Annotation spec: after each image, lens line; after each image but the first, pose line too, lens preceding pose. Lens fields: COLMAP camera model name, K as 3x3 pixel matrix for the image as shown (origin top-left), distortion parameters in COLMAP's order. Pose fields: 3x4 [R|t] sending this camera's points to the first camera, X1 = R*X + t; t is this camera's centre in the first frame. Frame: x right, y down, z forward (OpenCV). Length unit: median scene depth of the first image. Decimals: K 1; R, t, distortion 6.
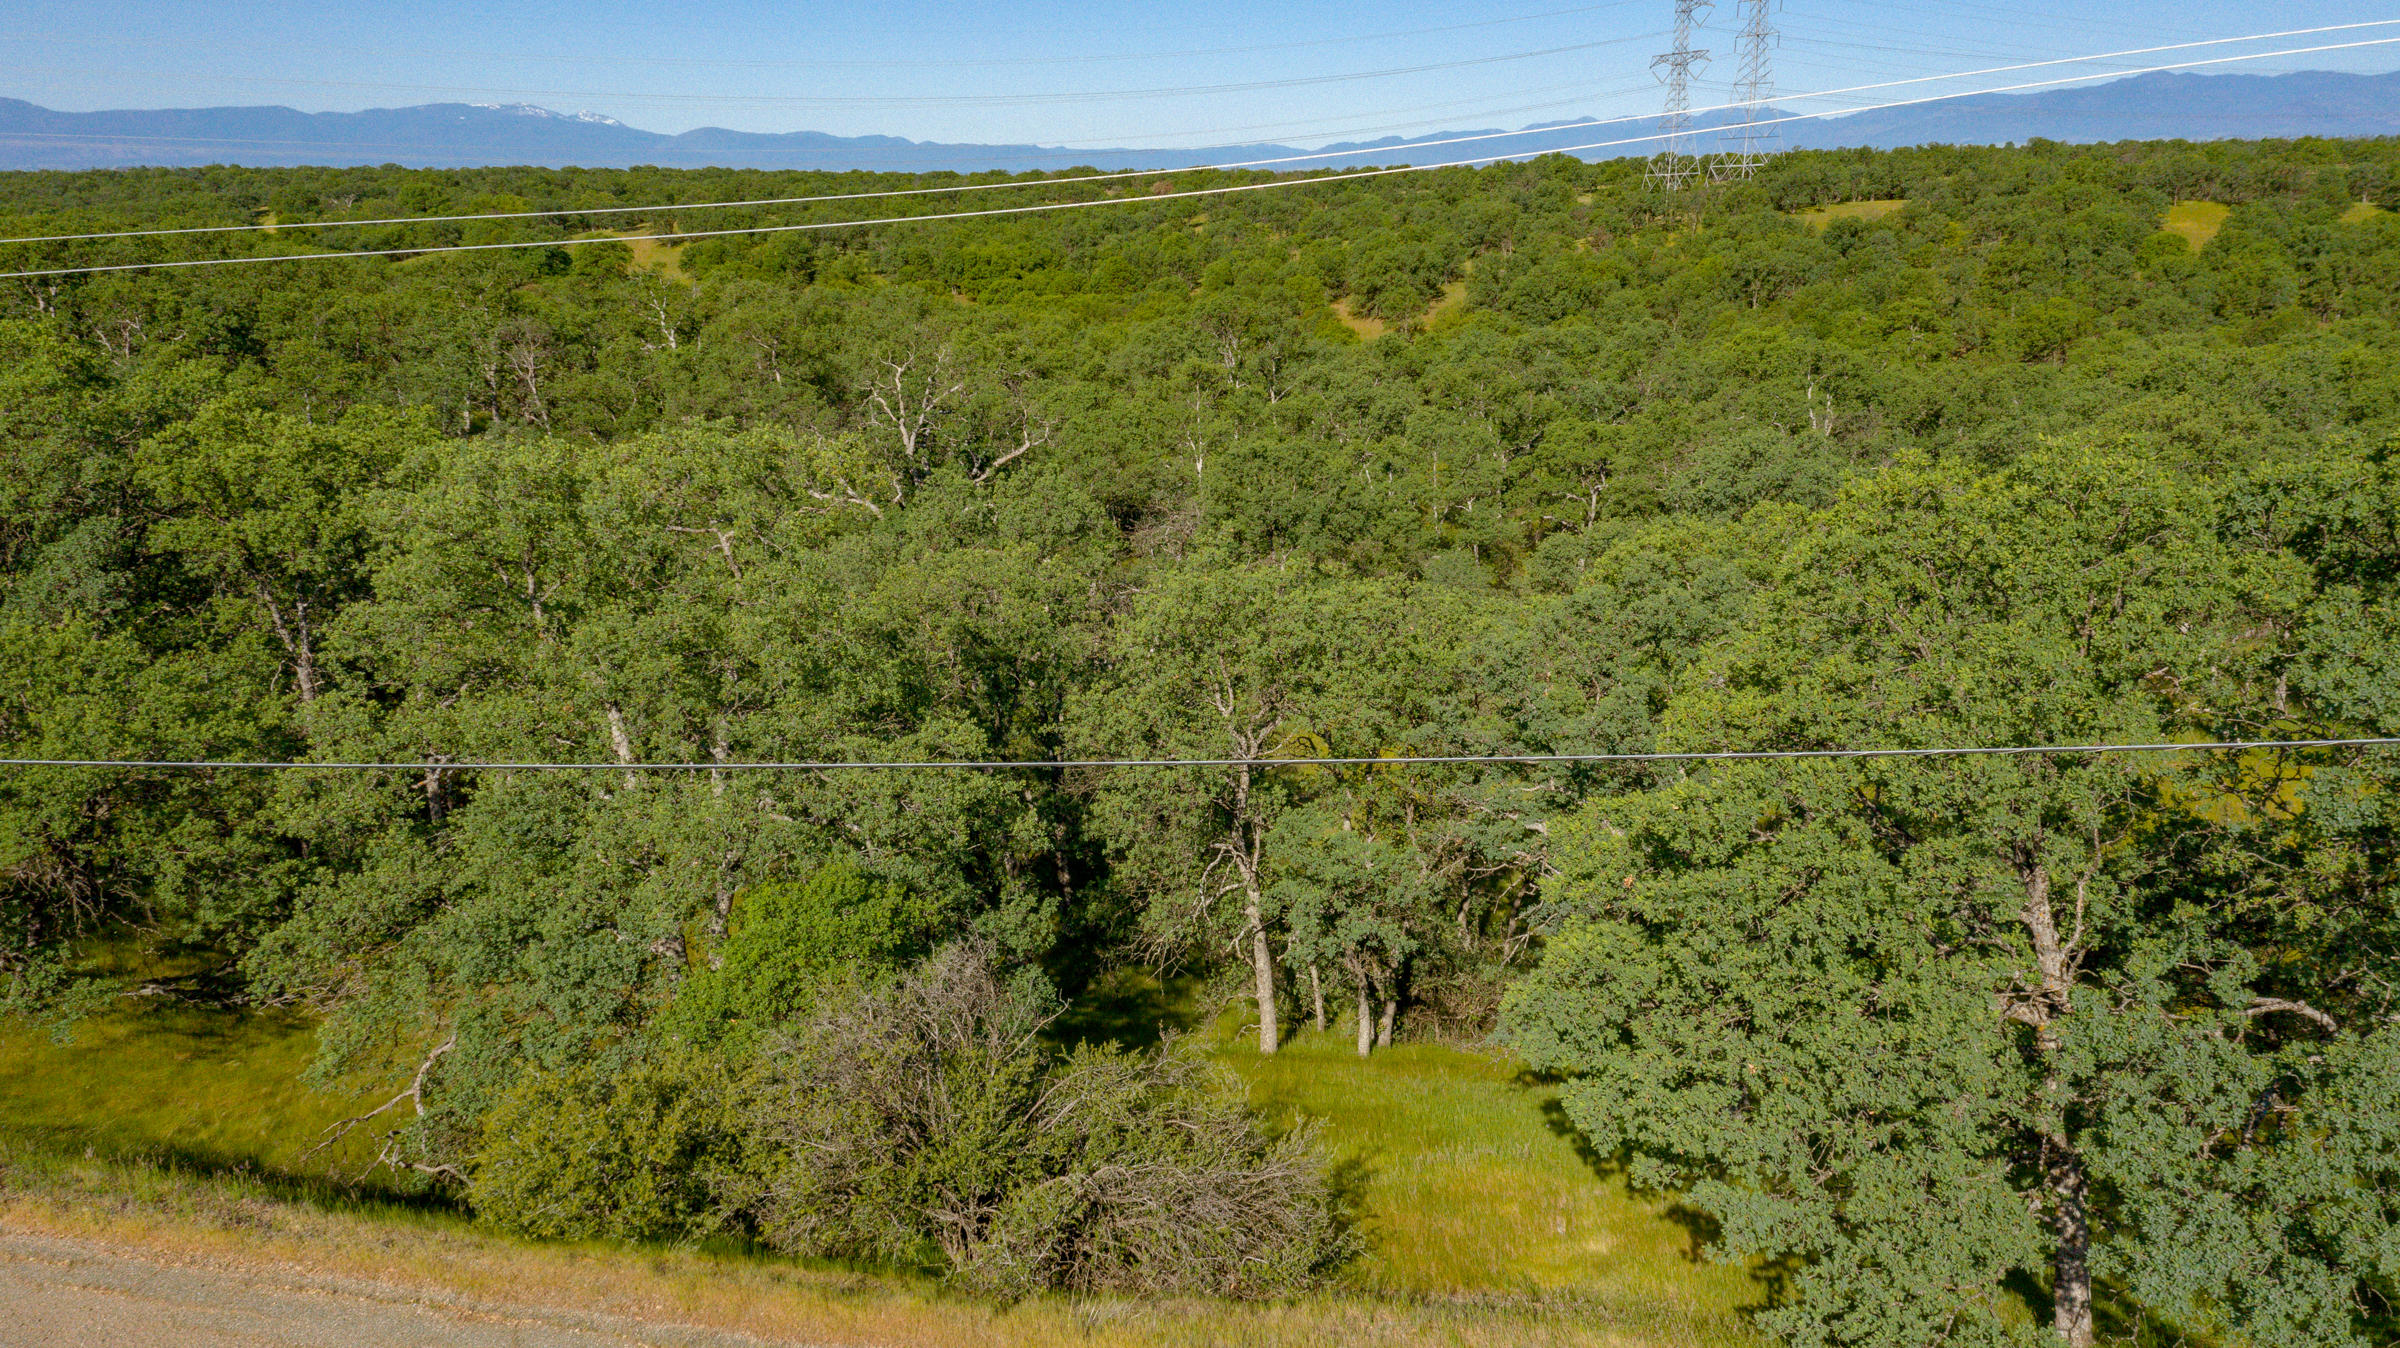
lens RADIAL K [[1850.4, 0, 1202.2], [0, 1850.4, 677.9], [0, 0, 1]] dist [0.279500, -0.365323]
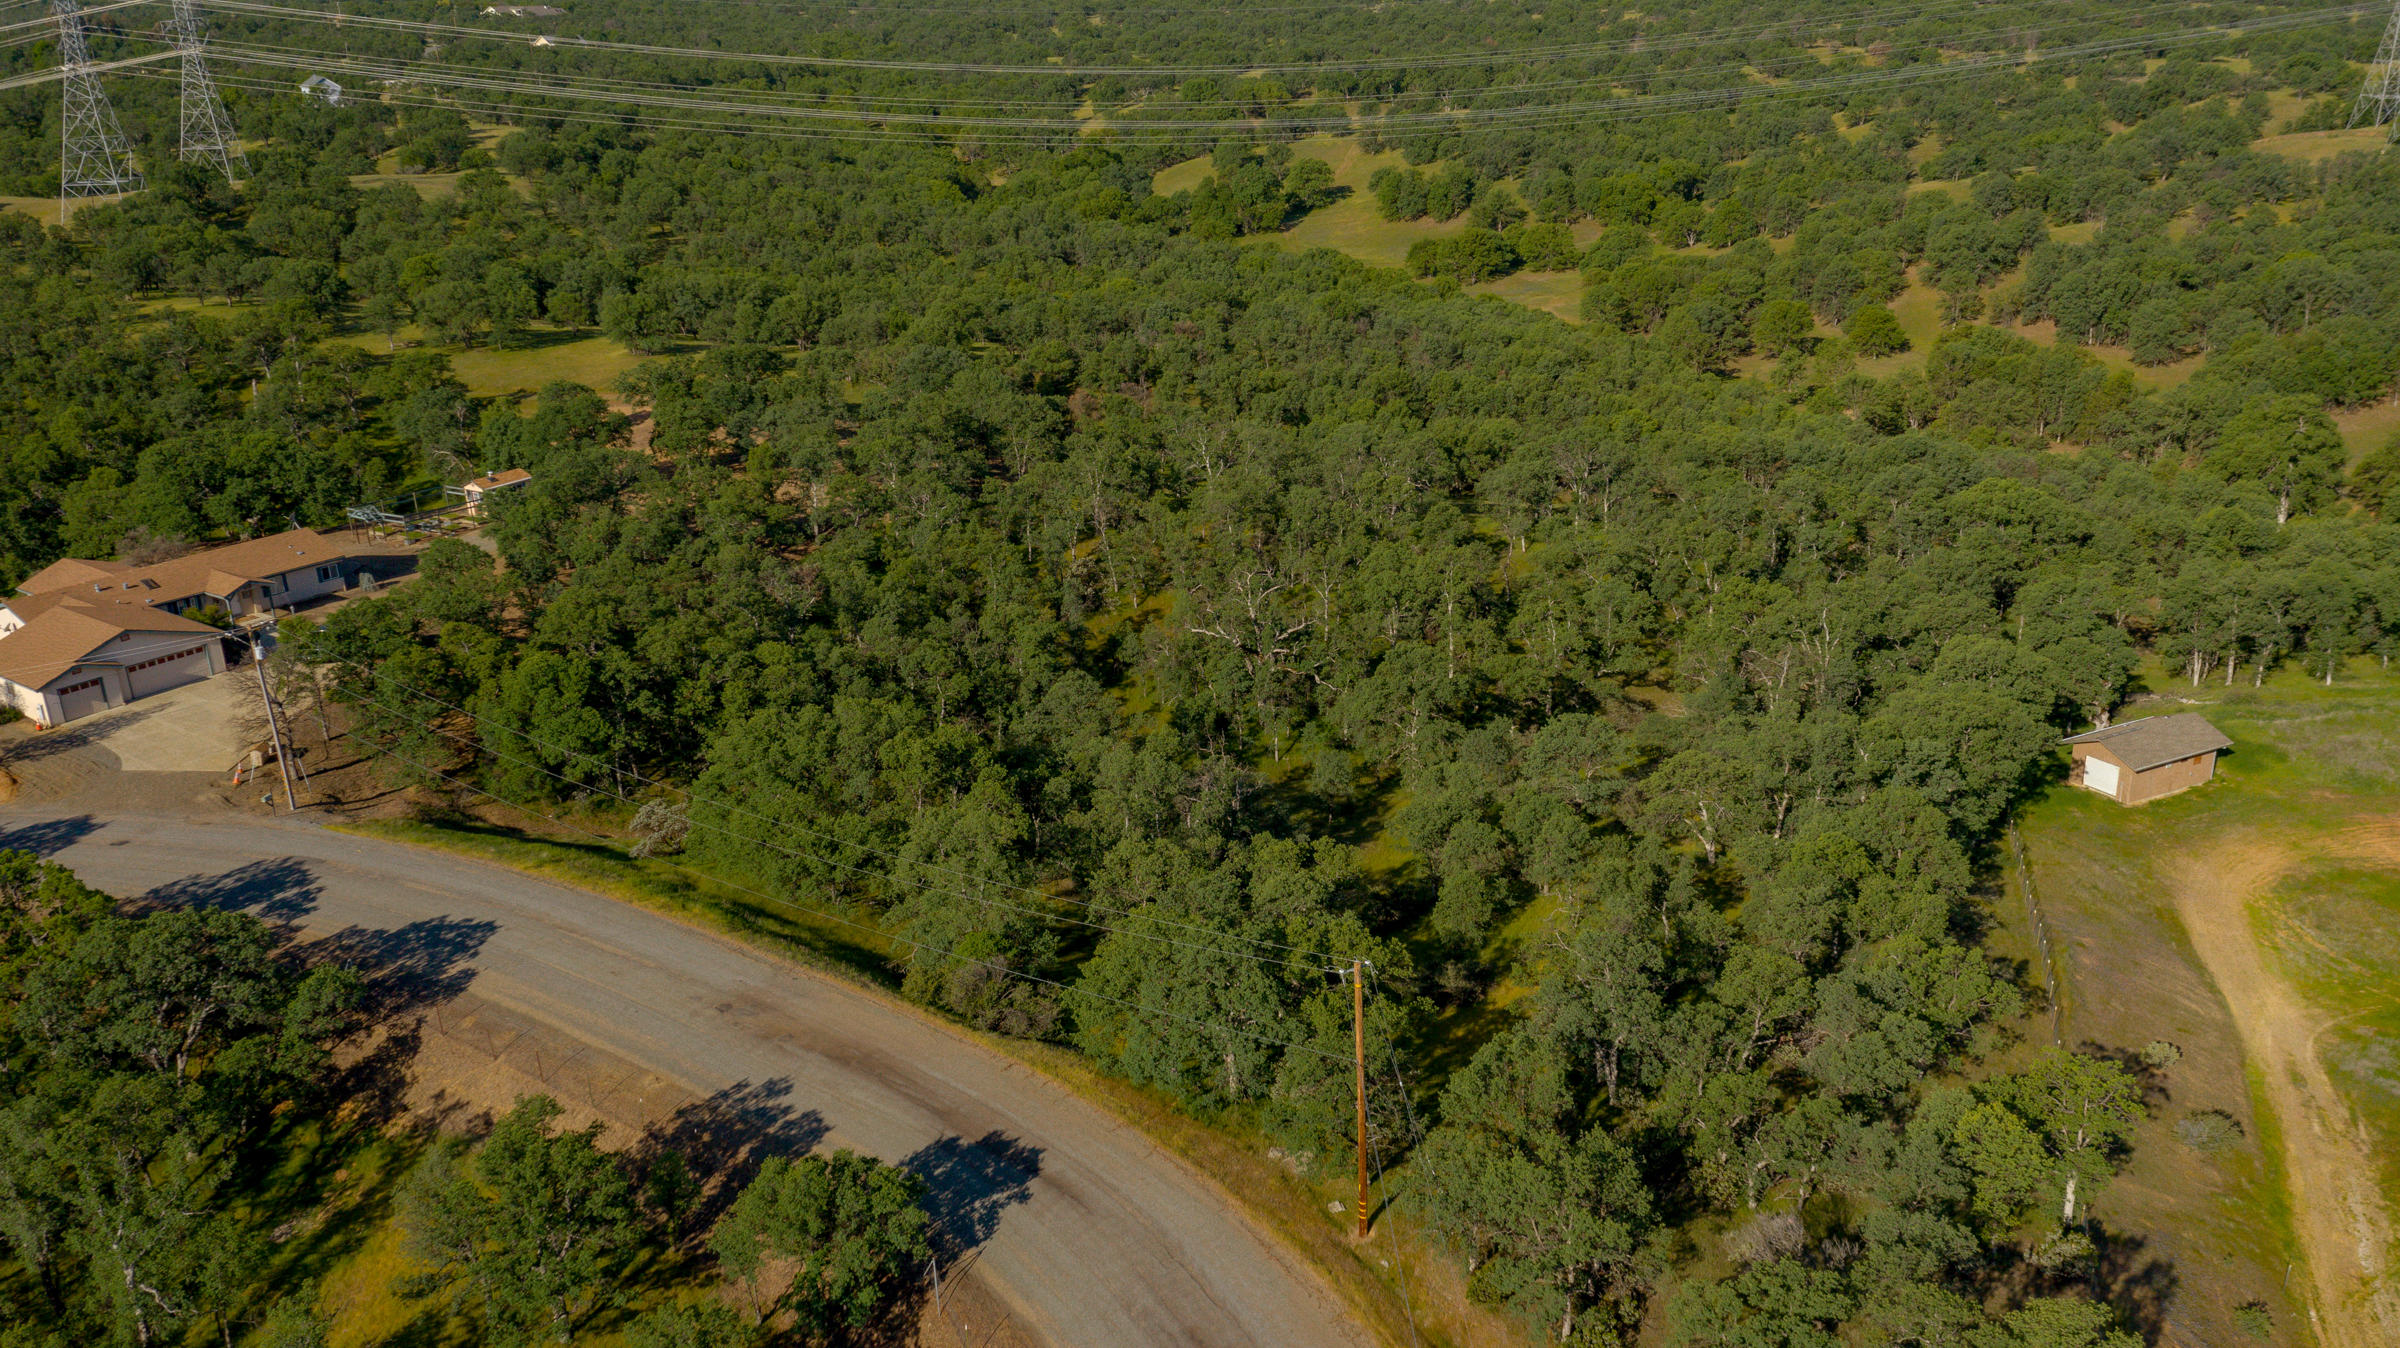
lens RADIAL K [[1850.4, 0, 1202.2], [0, 1850.4, 677.9], [0, 0, 1]] dist [0.279500, -0.365323]
pose [[0.921457, 0.131814, -0.365434, 0.146237], [-0.087059, 0.986817, 0.136428, -0.091497], [0.378599, -0.093899, 0.920785, -0.227252]]
